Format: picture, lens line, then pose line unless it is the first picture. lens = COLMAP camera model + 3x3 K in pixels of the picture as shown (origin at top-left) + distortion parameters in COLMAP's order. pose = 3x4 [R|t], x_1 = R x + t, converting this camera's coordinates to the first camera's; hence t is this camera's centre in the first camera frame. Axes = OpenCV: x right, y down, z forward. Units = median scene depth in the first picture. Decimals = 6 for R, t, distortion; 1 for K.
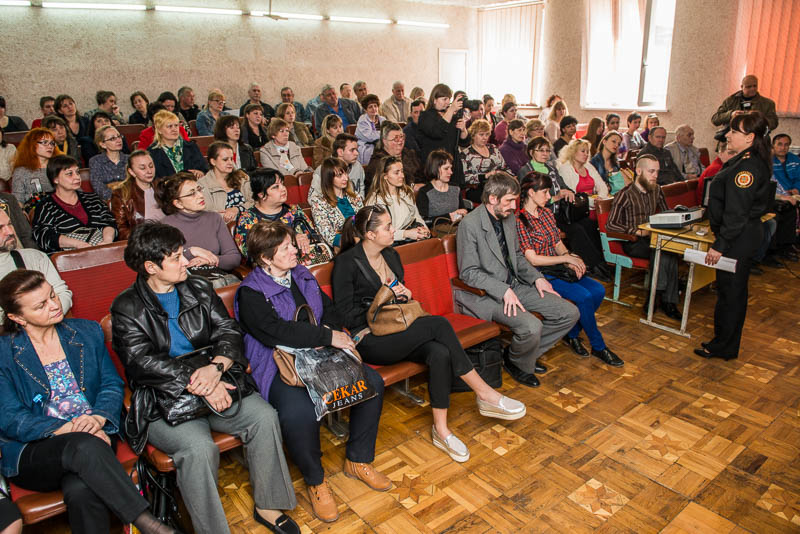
lens RADIAL K [[581.7, 0, 398.3], [0, 581.7, 264.8], [0, 0, 1]] dist [-0.051313, -0.000695]
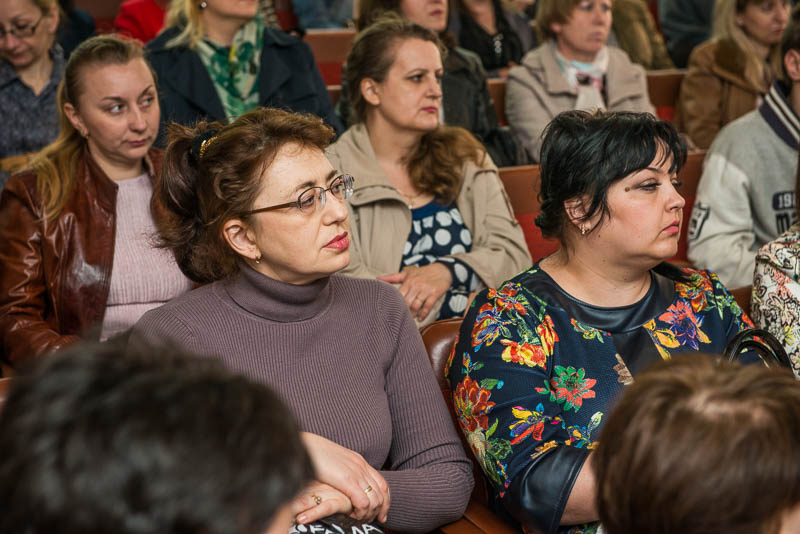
lens RADIAL K [[1615.3, 0, 400.4], [0, 1615.3, 267.4], [0, 0, 1]] dist [-0.063507, 0.000000]
pose [[0.967815, 0.056609, -0.245214, -0.118527], [-0.080954, 0.992613, -0.090363, -0.030342], [0.238287, 0.107306, 0.965249, 0.286368]]
